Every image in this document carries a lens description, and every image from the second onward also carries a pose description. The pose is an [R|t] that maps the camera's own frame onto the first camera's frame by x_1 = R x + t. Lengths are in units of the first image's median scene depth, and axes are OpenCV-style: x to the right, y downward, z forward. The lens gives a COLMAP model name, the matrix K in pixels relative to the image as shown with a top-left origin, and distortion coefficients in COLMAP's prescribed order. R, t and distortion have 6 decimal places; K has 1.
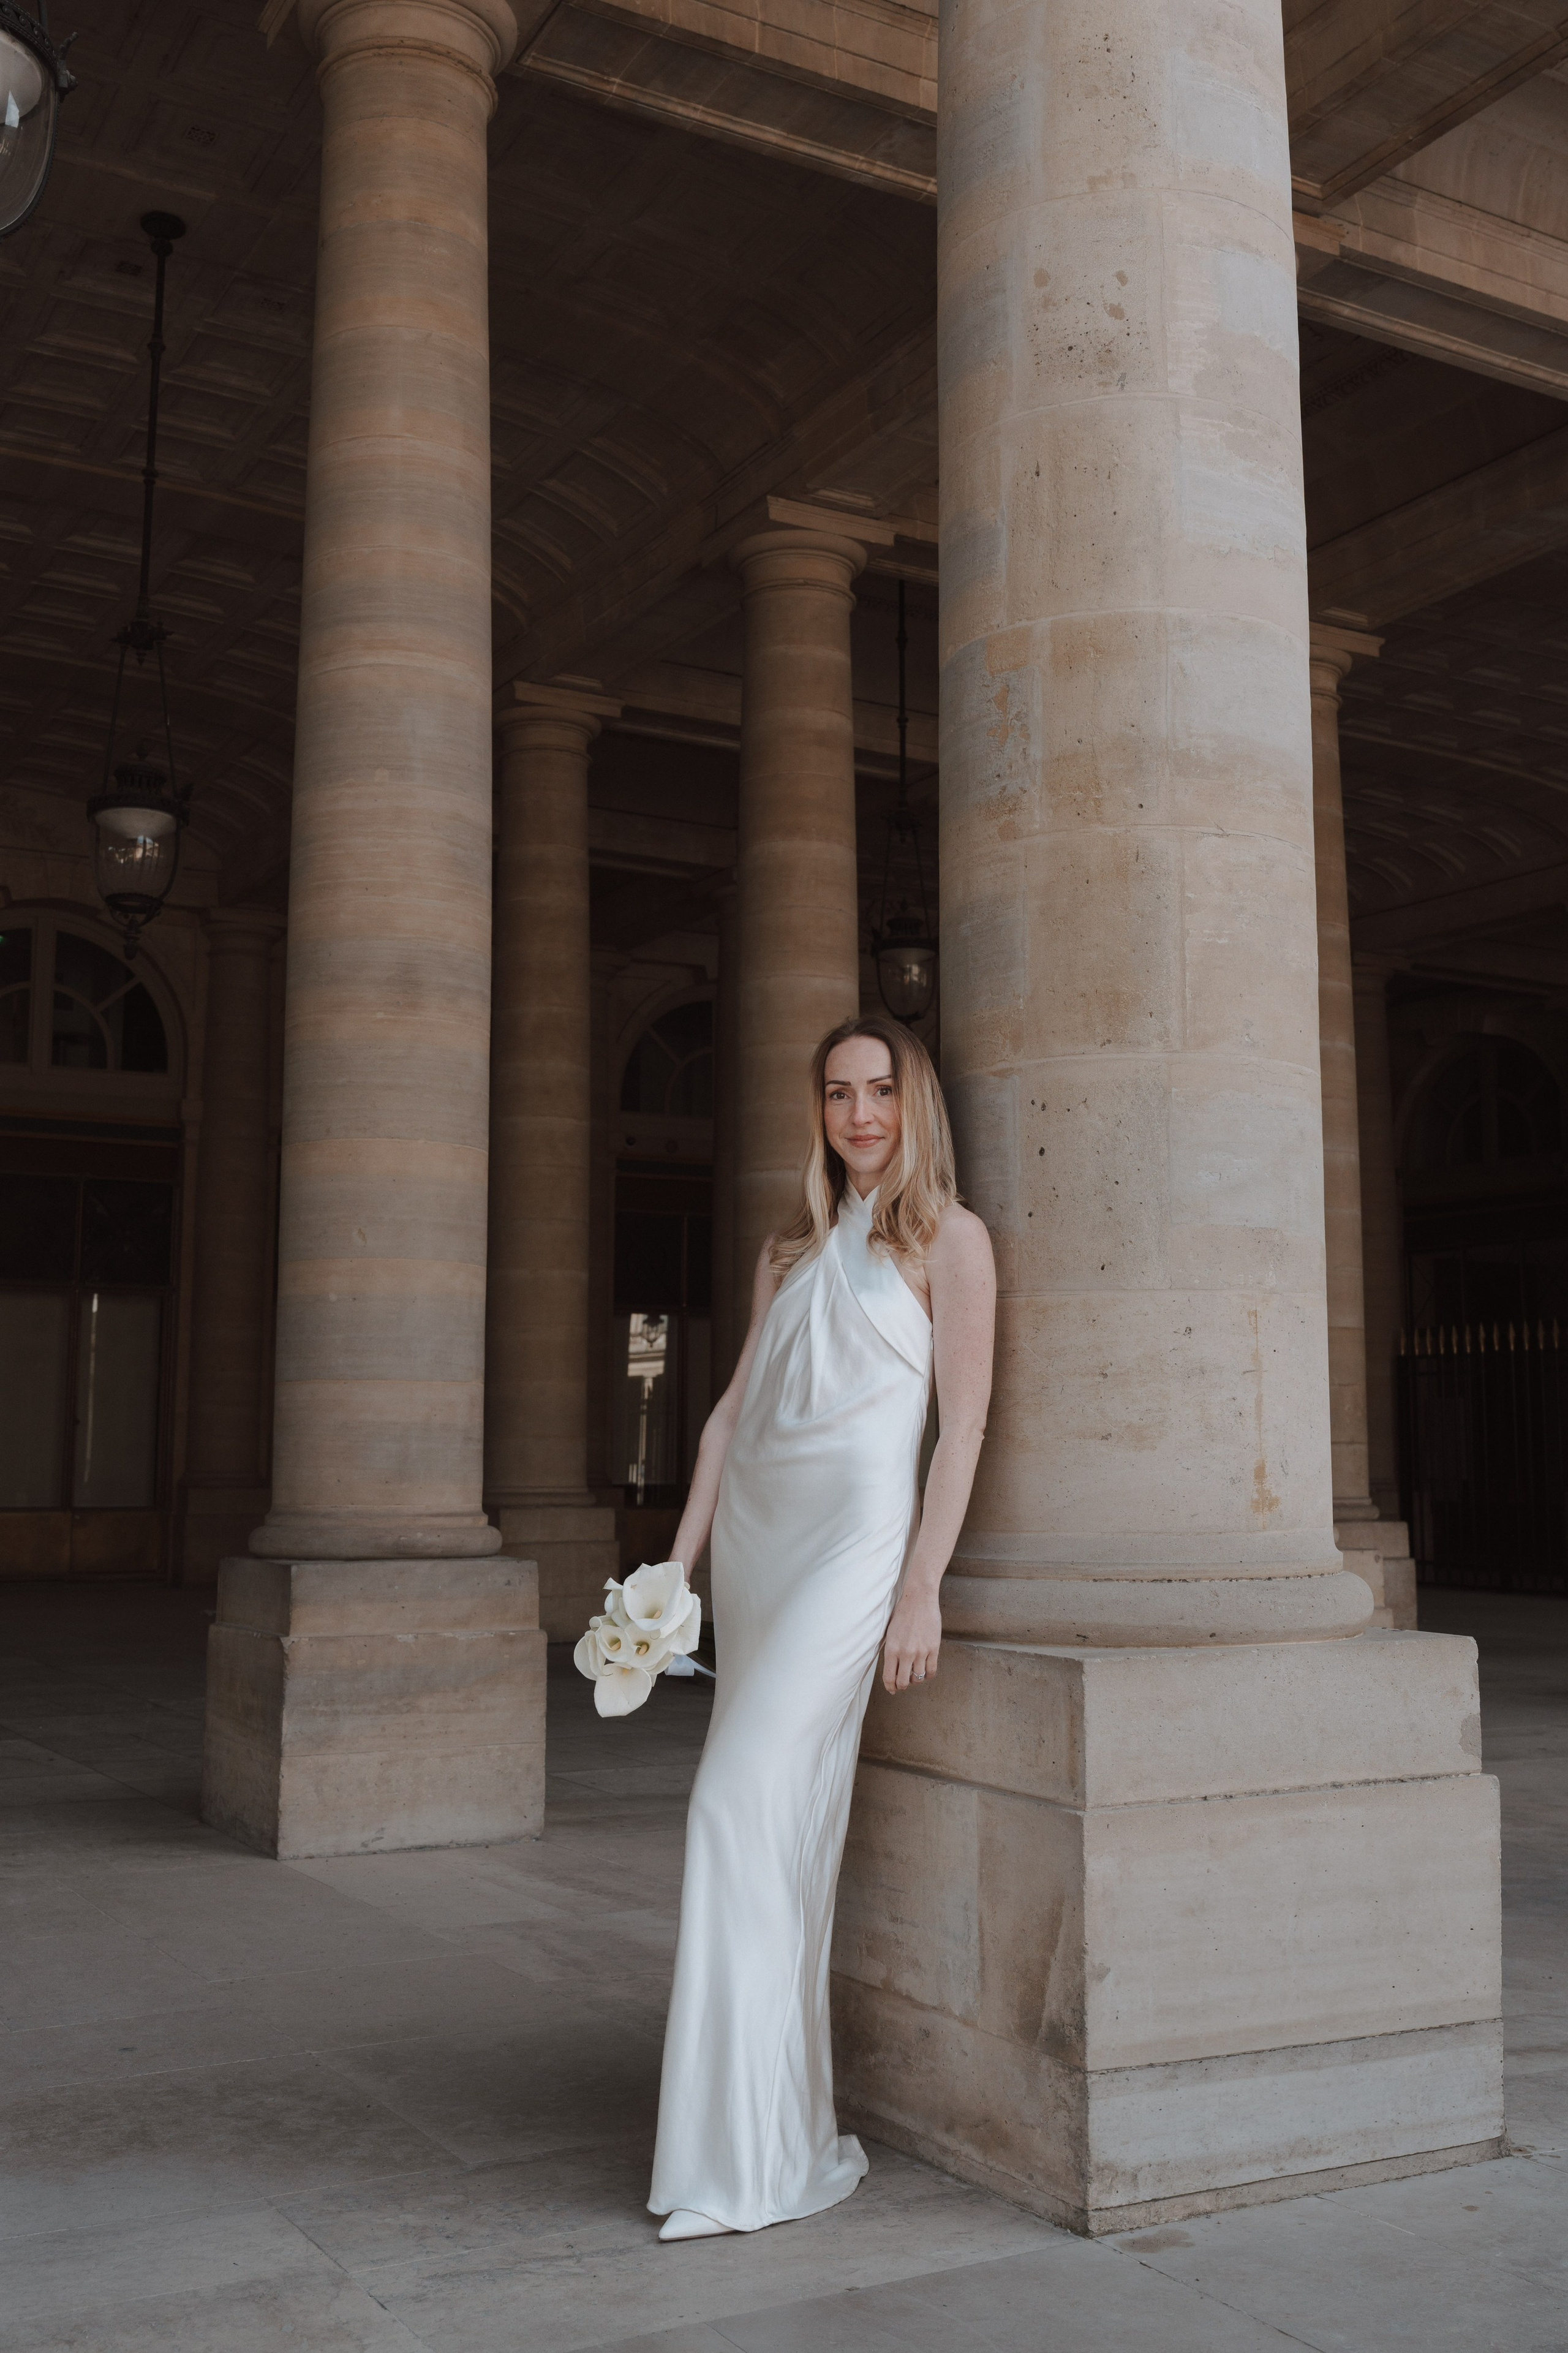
lens RADIAL K [[2273.8, 0, 788.1], [0, 2273.8, 1179.0], [0, 0, 1]] dist [0.003904, -0.007596]
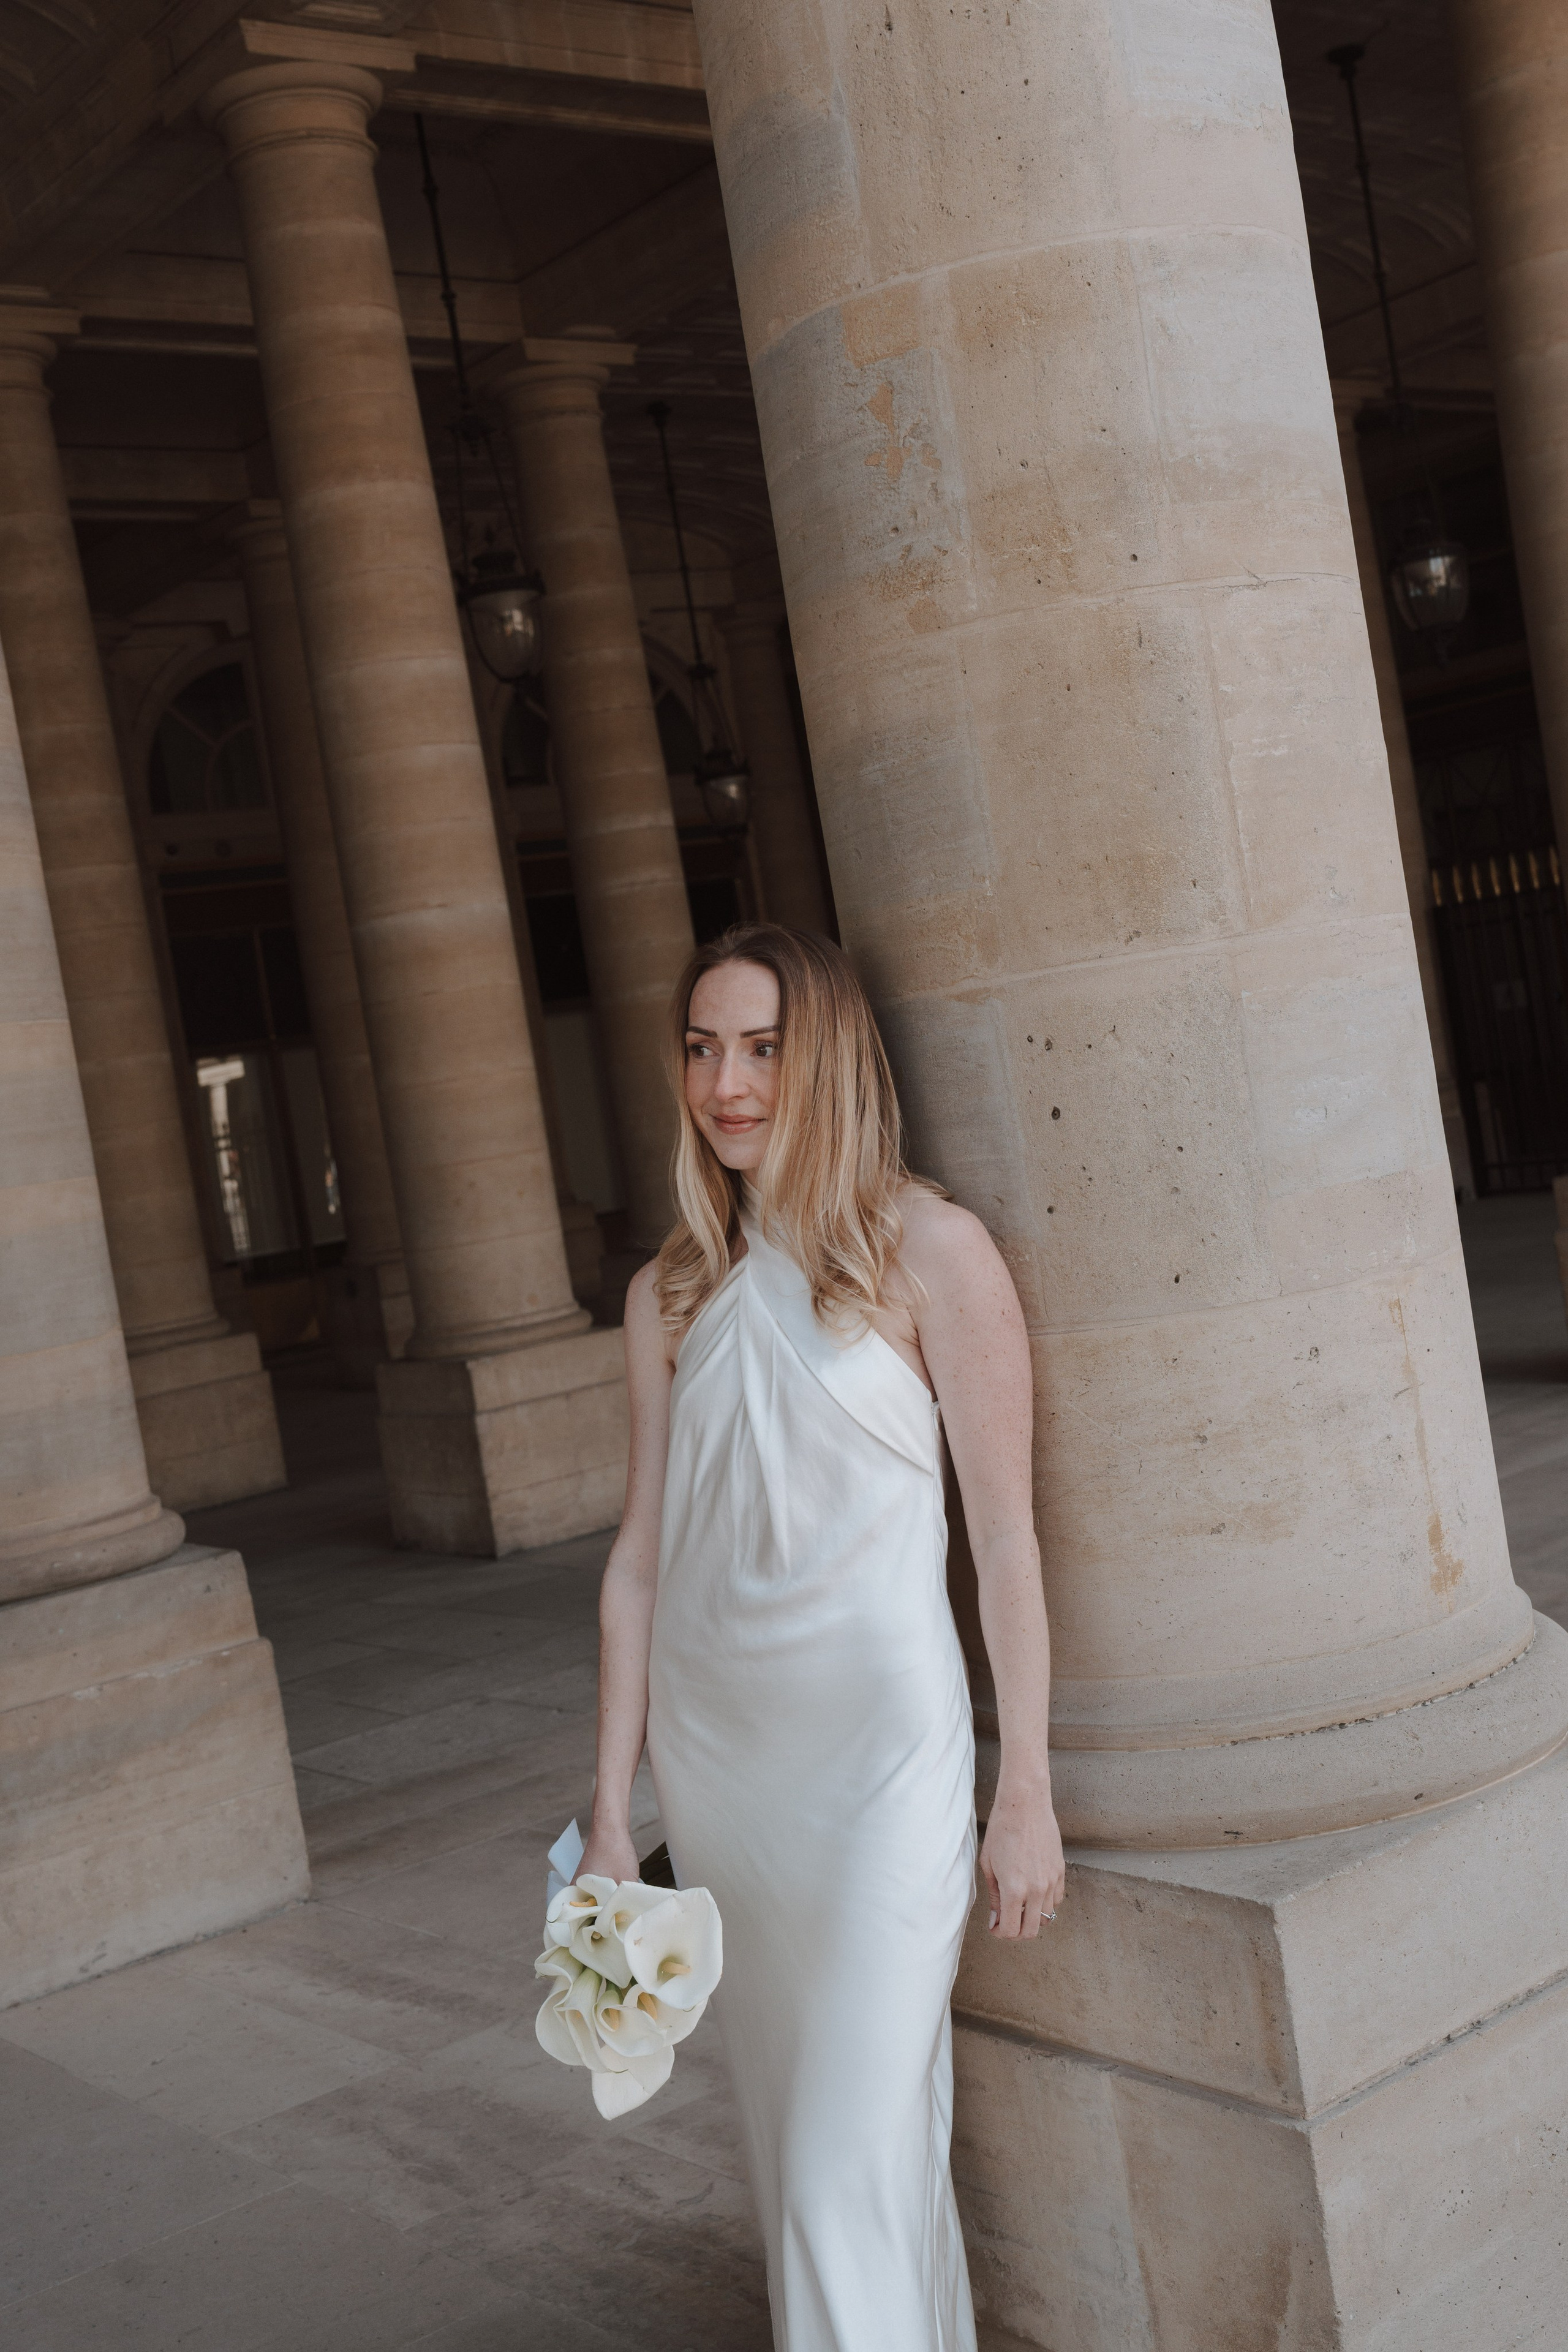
lens RADIAL K [[2457.2, 0, 695.0], [0, 2457.2, 1087.1], [0, 0, 1]] dist [0.008119, 0.000000]
pose [[0.975709, -0.165842, 0.143134, -0.088000], [0.143620, 0.977624, 0.153701, -0.140404], [-0.165422, -0.129411, 0.977695, 0.319947]]
